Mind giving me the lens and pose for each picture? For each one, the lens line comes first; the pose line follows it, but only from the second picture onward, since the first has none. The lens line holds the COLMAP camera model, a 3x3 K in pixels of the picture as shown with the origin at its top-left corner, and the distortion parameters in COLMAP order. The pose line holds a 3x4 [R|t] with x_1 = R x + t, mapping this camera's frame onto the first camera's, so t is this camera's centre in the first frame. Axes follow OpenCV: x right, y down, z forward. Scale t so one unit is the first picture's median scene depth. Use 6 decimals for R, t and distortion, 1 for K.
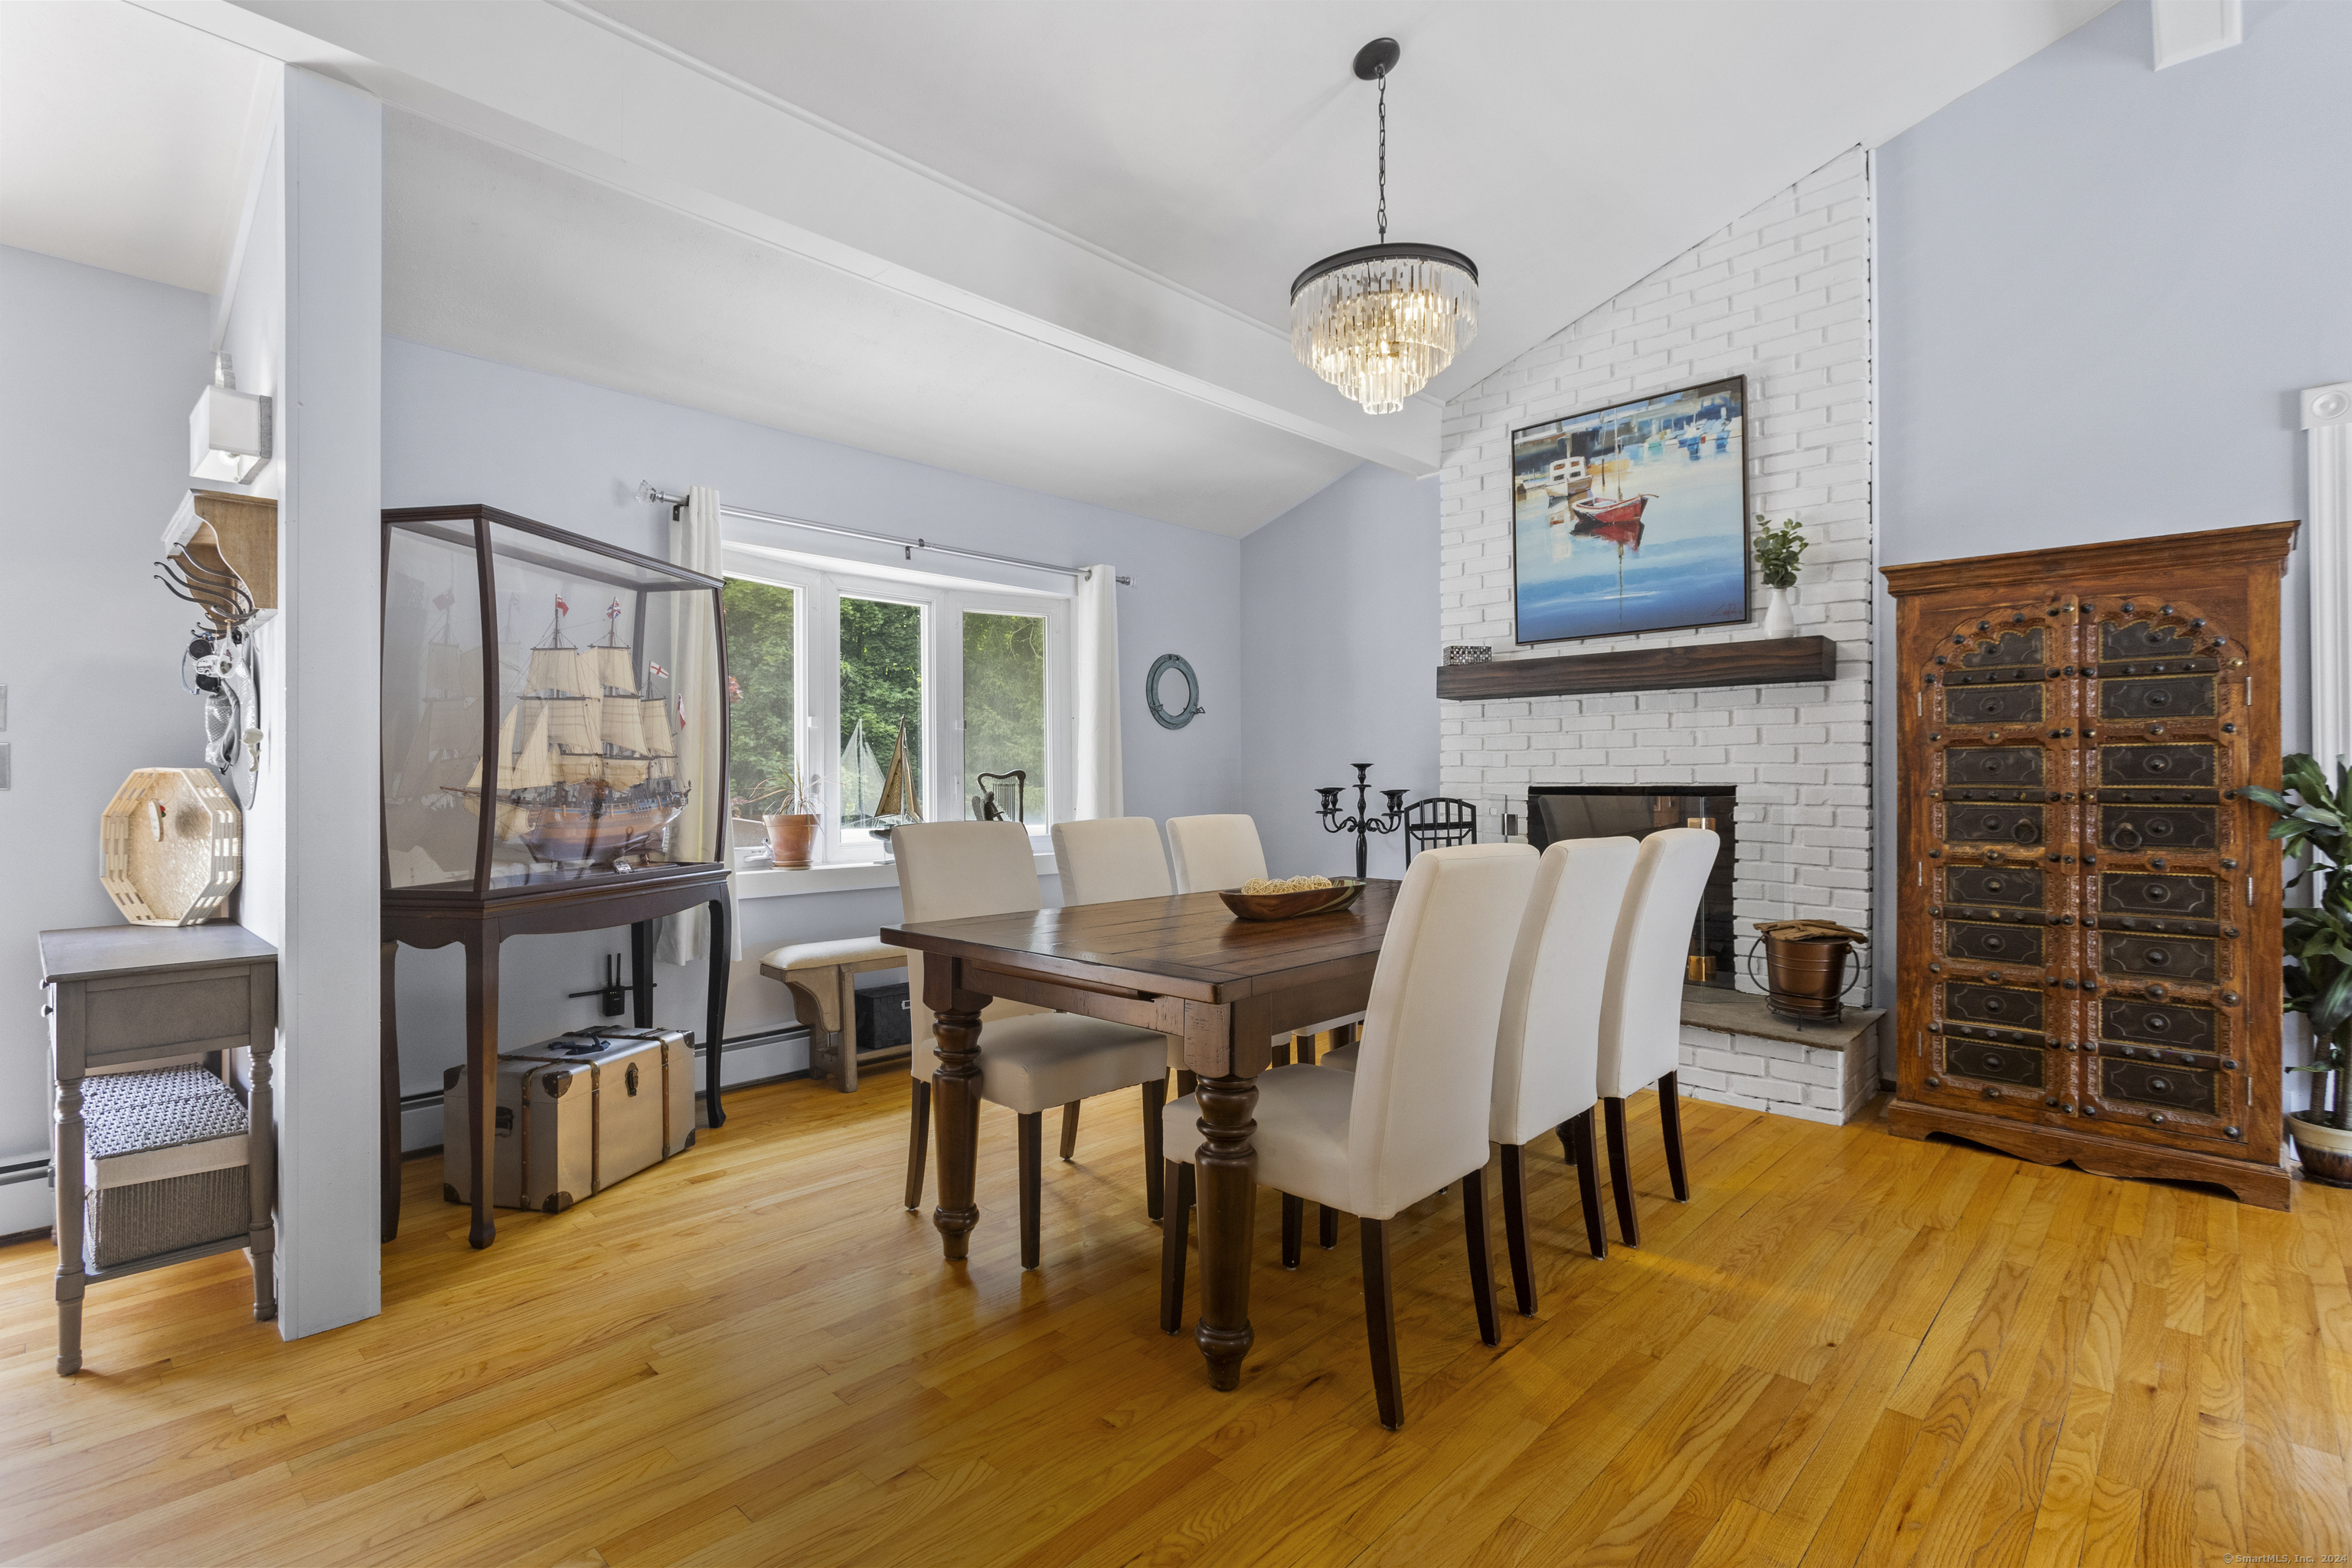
lens RADIAL K [[1108.9, 0, 1169.4], [0, 1108.9, 777.5], [0, 0, 1]] dist [-0.003987, 0.001447]
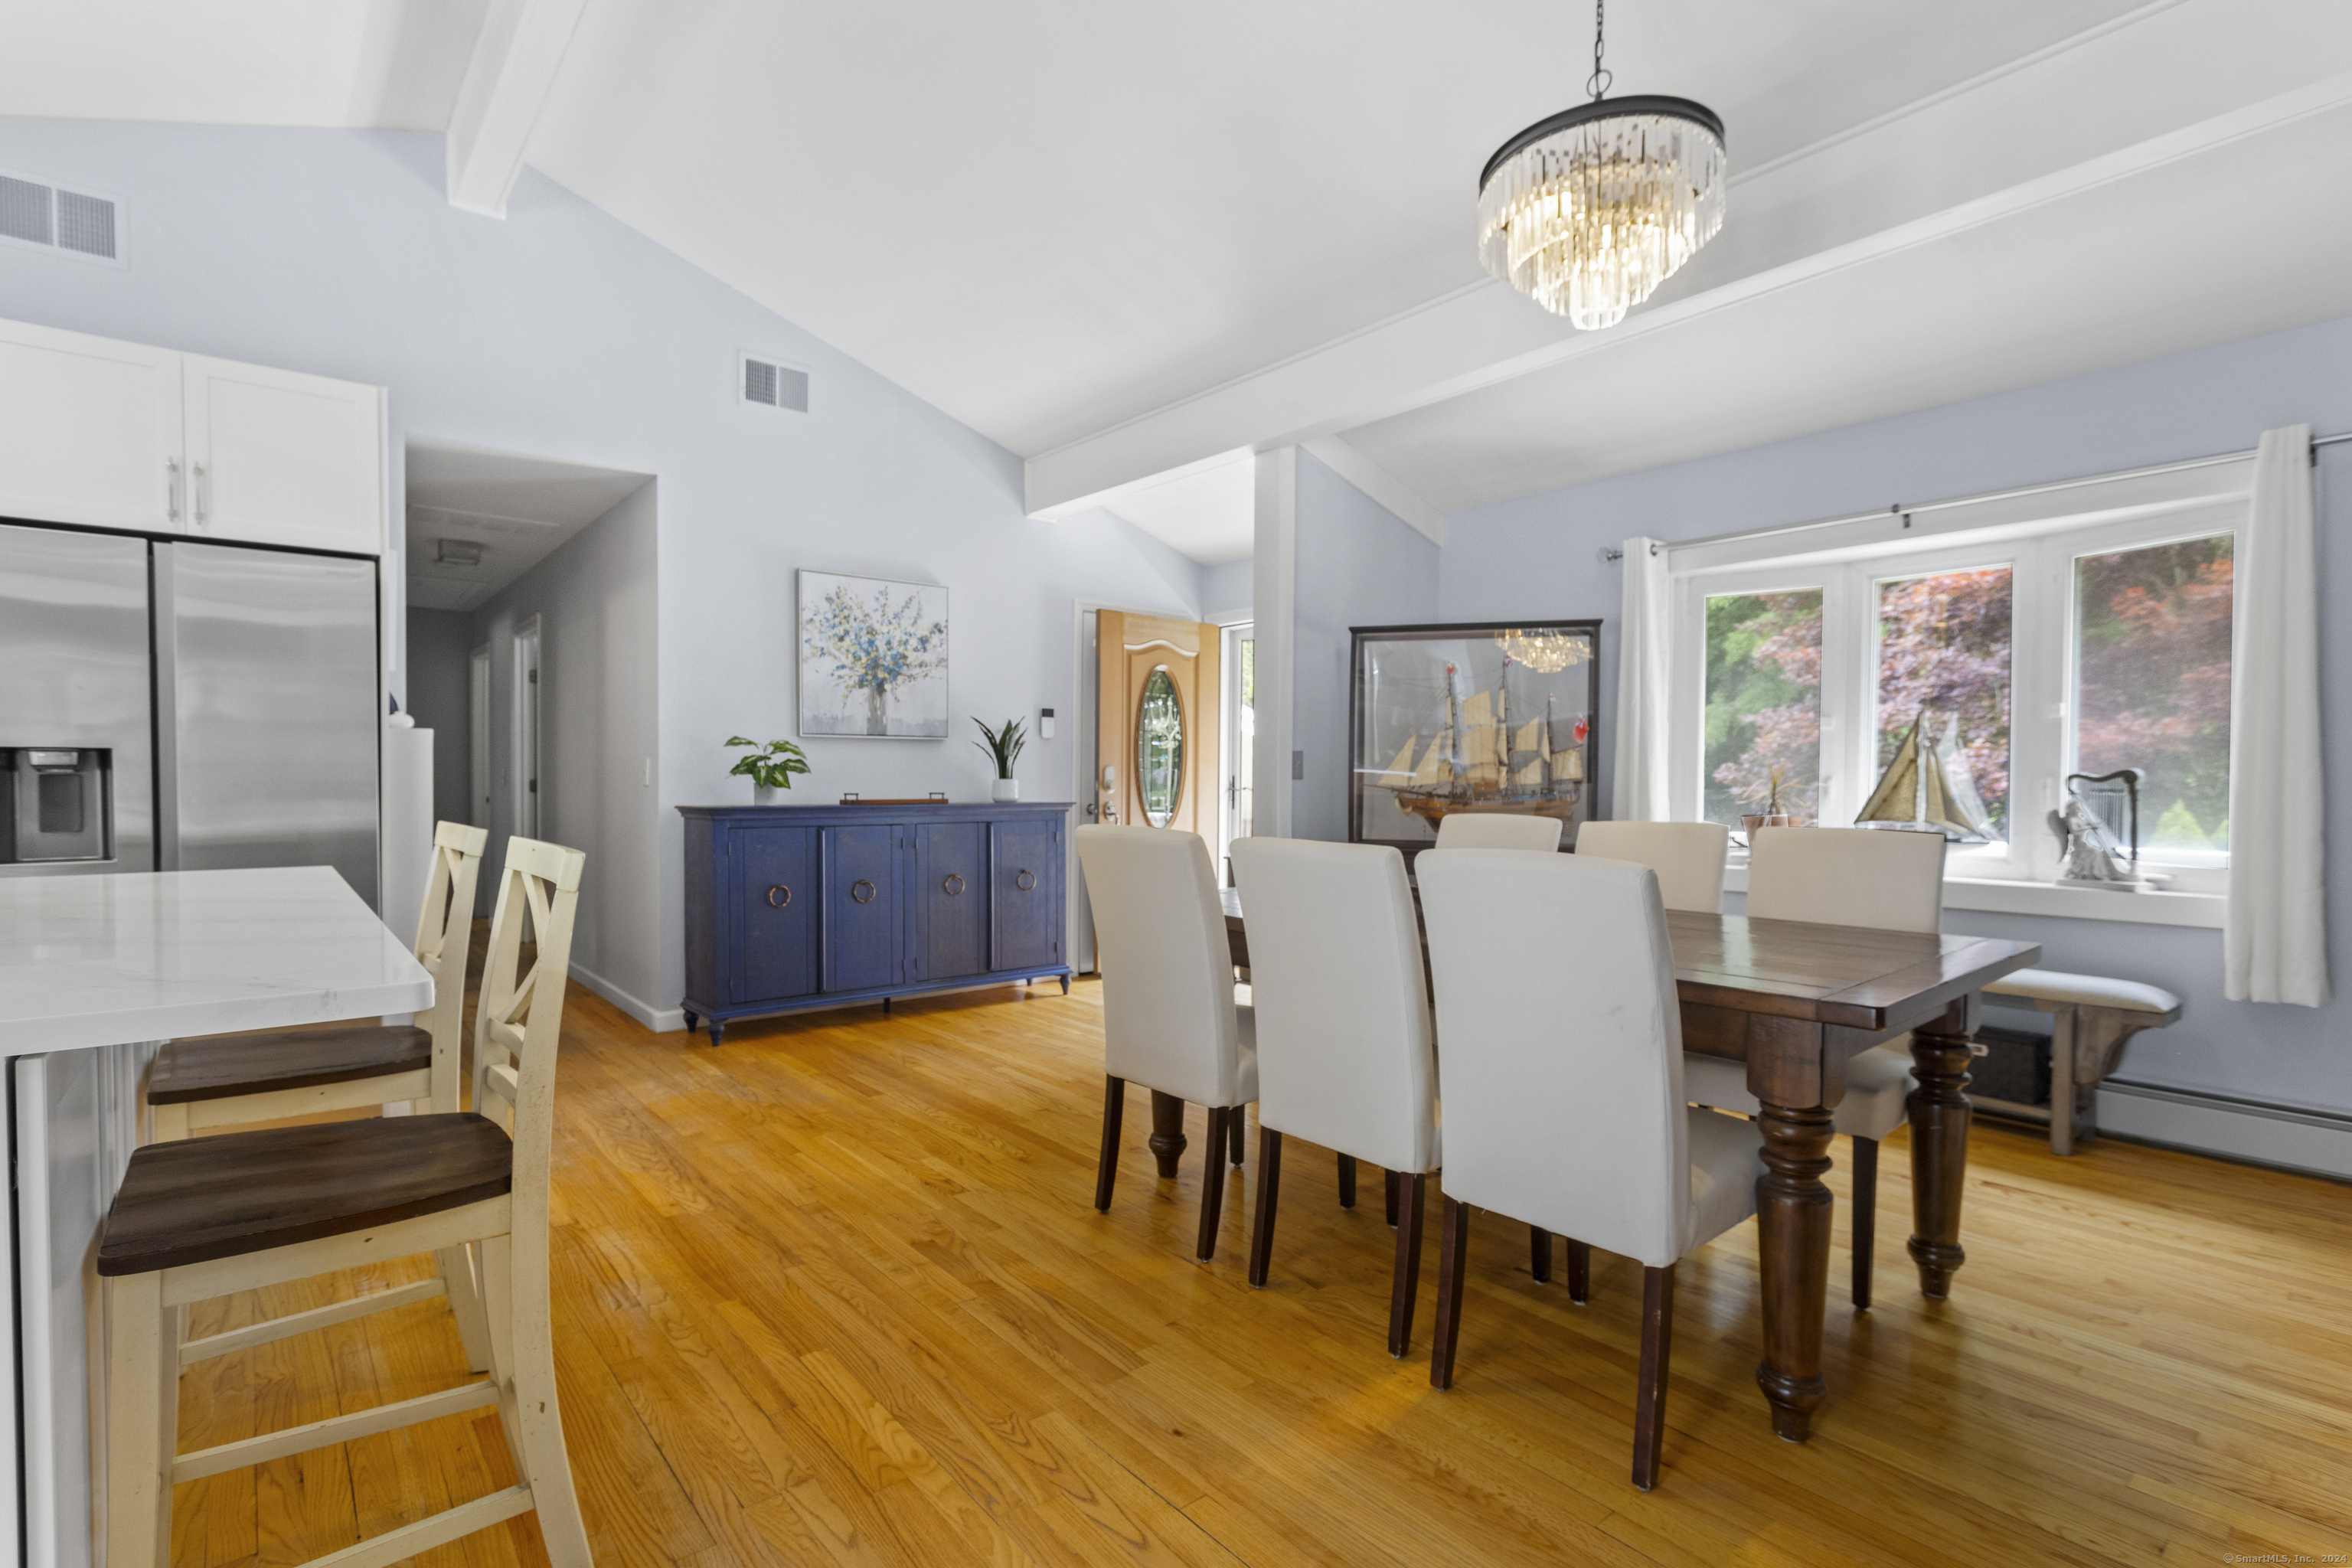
lens RADIAL K [[1122.7, 0, 1159.5], [0, 1122.7, 801.3], [0, 0, 1]] dist [-0.000165, 0.000579]
pose [[-0.124146, 0.016343, -0.992129, 0.931683], [-0.003711, 0.999850, 0.016934, 0.005214], [0.992257, 0.005784, -0.124067, 0.697718]]
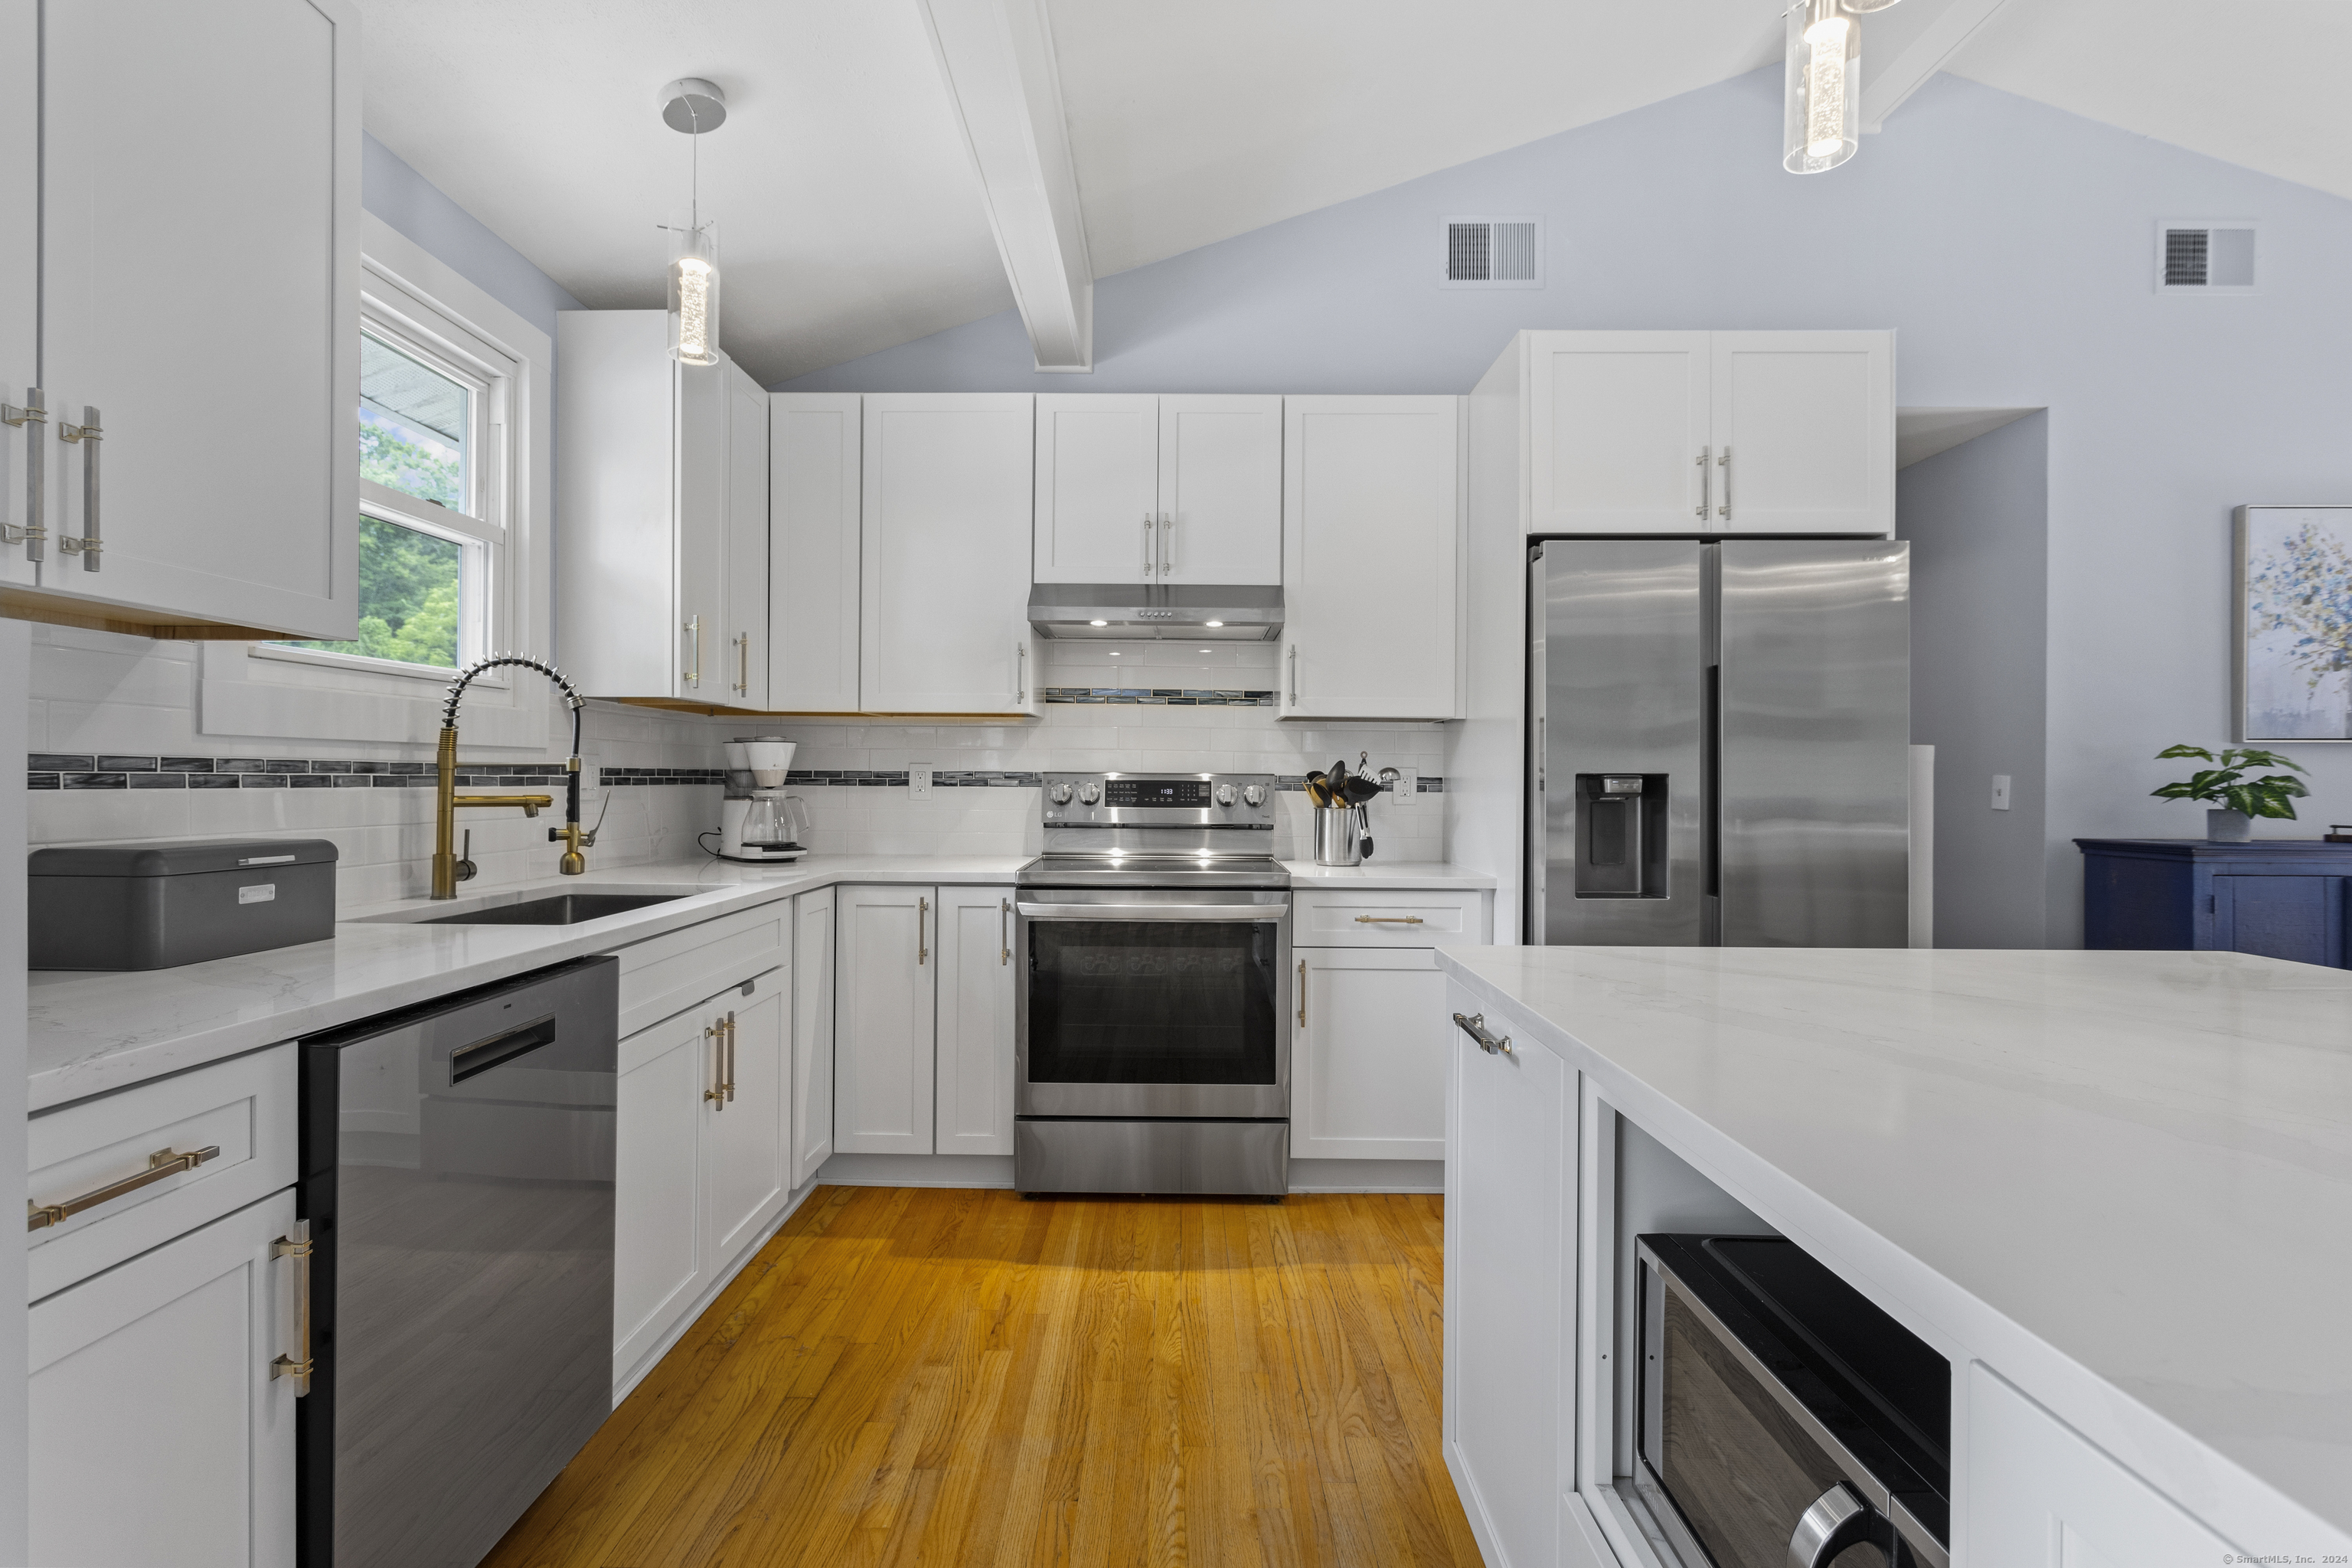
lens RADIAL K [[1112.4, 0, 1167.0], [0, 1112.4, 778.9], [0, 0, 1]] dist [-0.001134, 0.000682]
pose [[-0.728491, -0.006576, -0.685024, 0.958319], [-0.007190, 0.999972, -0.001952, -0.011343], [0.685018, 0.003503, -0.728518, 0.092864]]
